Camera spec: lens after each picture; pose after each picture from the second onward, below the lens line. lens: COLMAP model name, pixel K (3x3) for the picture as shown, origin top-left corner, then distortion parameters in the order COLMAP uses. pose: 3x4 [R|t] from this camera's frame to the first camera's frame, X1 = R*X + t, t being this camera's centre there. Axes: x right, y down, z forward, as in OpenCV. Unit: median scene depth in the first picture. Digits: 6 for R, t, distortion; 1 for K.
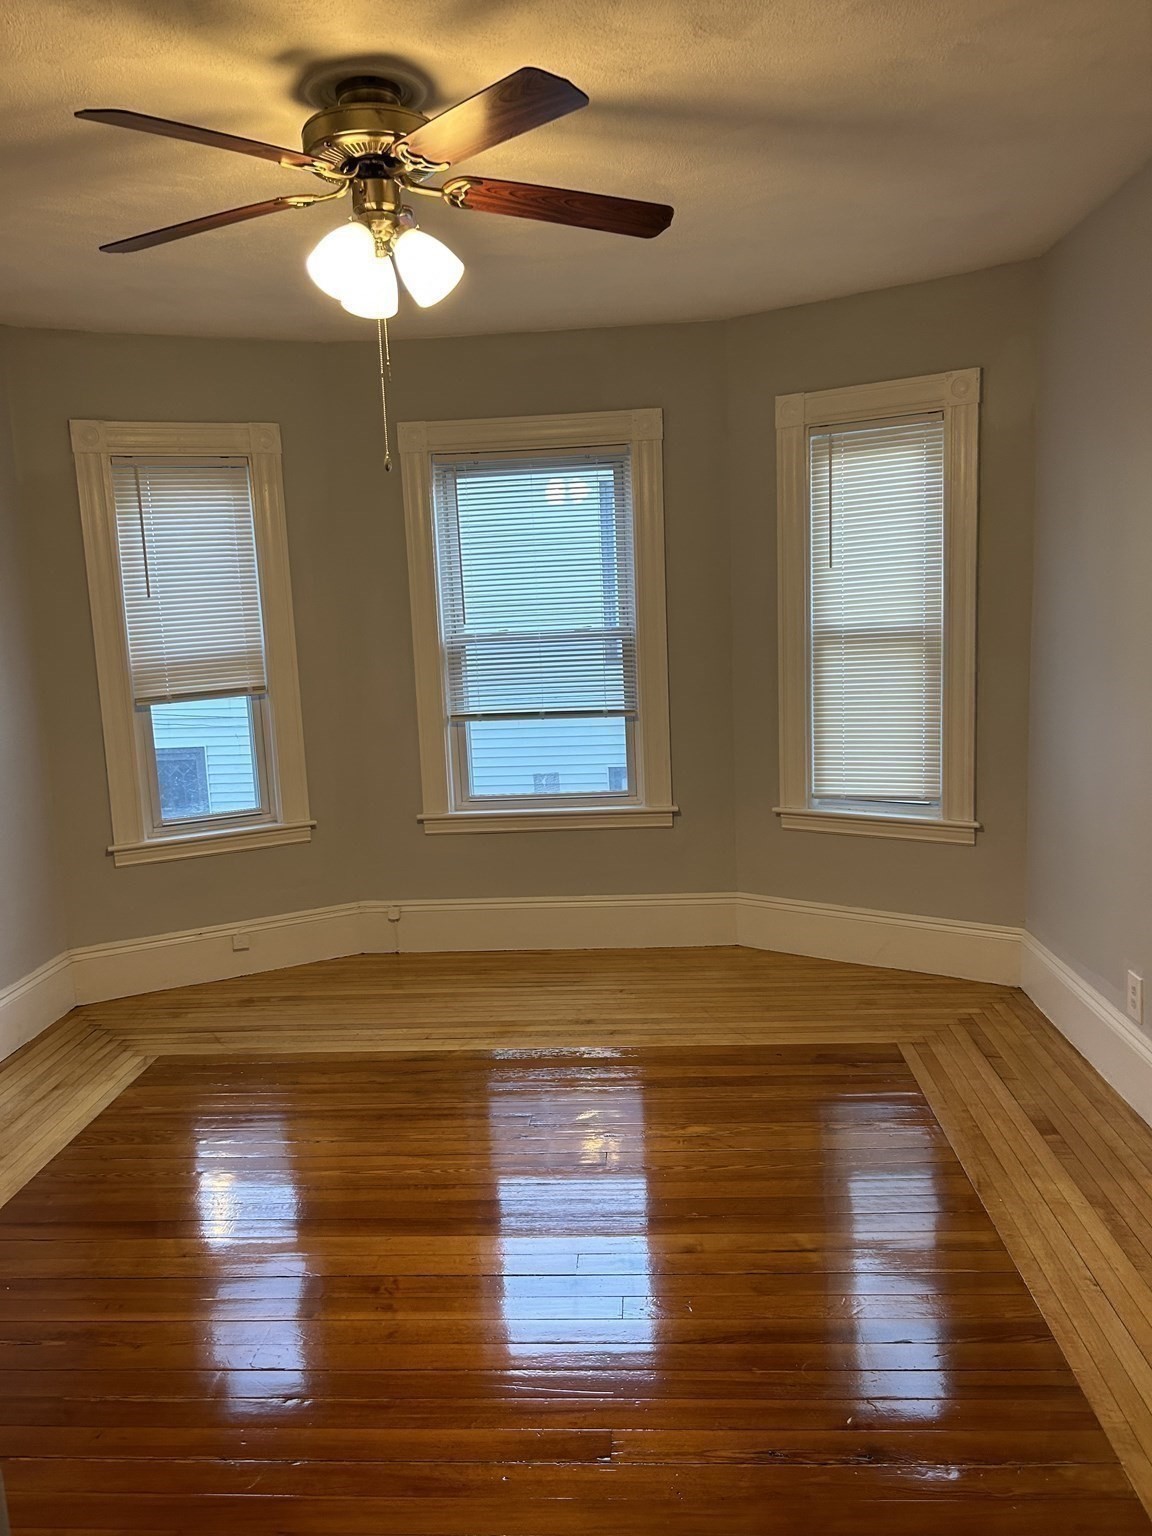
lens RADIAL K [[1175.6, 0, 579.1], [0, 1175.6, 776.8], [0, 0, 1]] dist [0.054081, -0.050230]
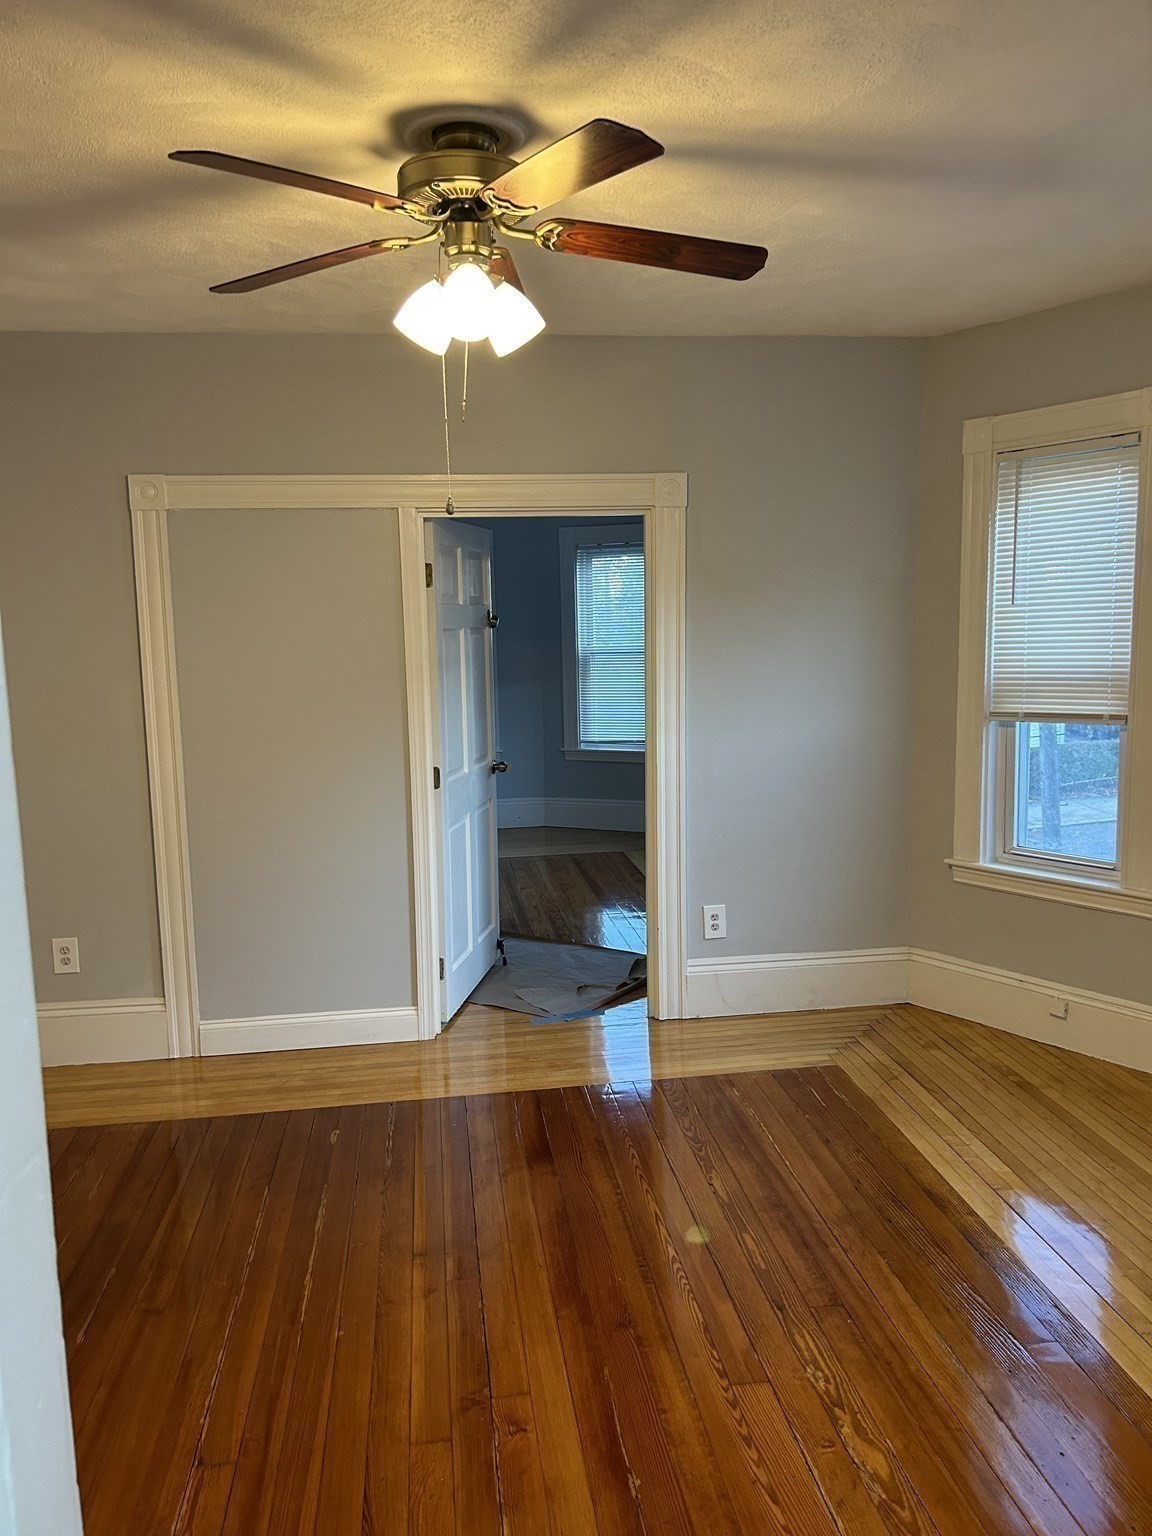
lens RADIAL K [[1175.6, 0, 579.1], [0, 1175.6, 776.8], [0, 0, 1]] dist [0.054081, -0.050230]
pose [[0.193972, 0.173142, -0.965607, 0.470551], [-0.138804, 0.979243, 0.147704, -0.108199], [0.971137, 0.105380, 0.213979, 0.486671]]
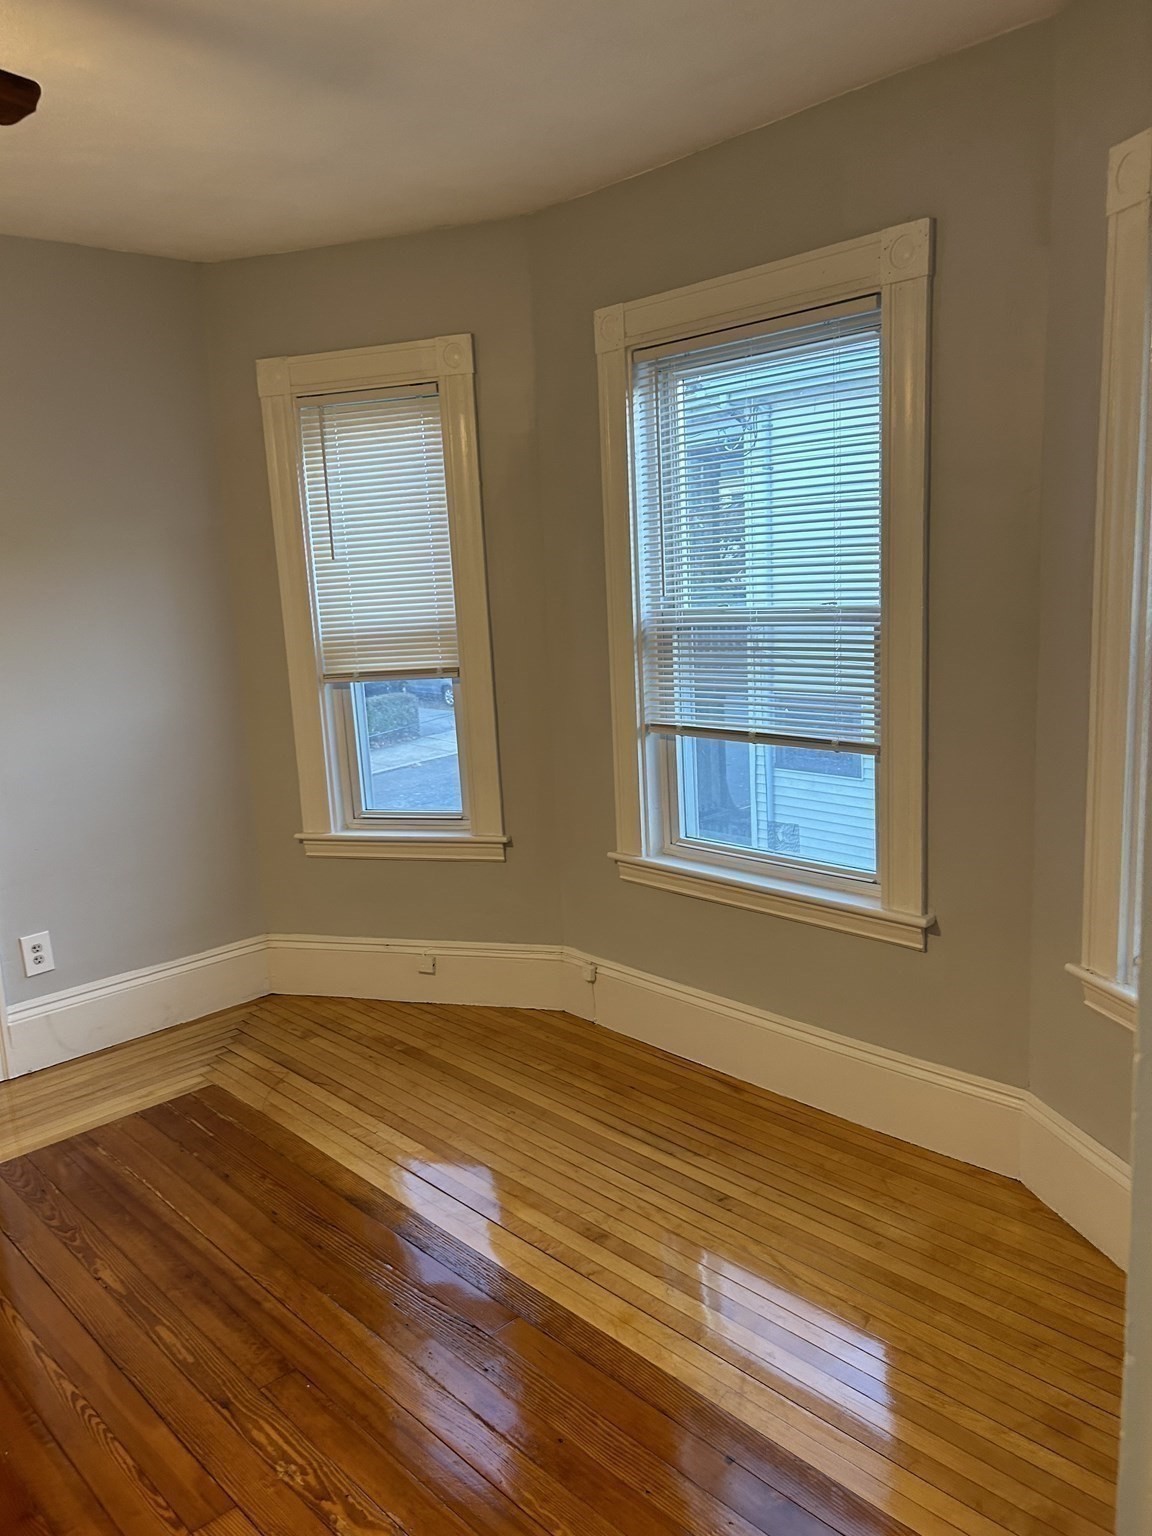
lens RADIAL K [[1175.6, 0, 579.1], [0, 1175.6, 776.8], [0, 0, 1]] dist [0.054081, -0.050230]
pose [[0.721513, 0.133451, -0.679419, 0.372407], [-0.086010, 0.990925, 0.103298, -0.097177], [0.687039, -0.016094, 0.726443, 0.484675]]
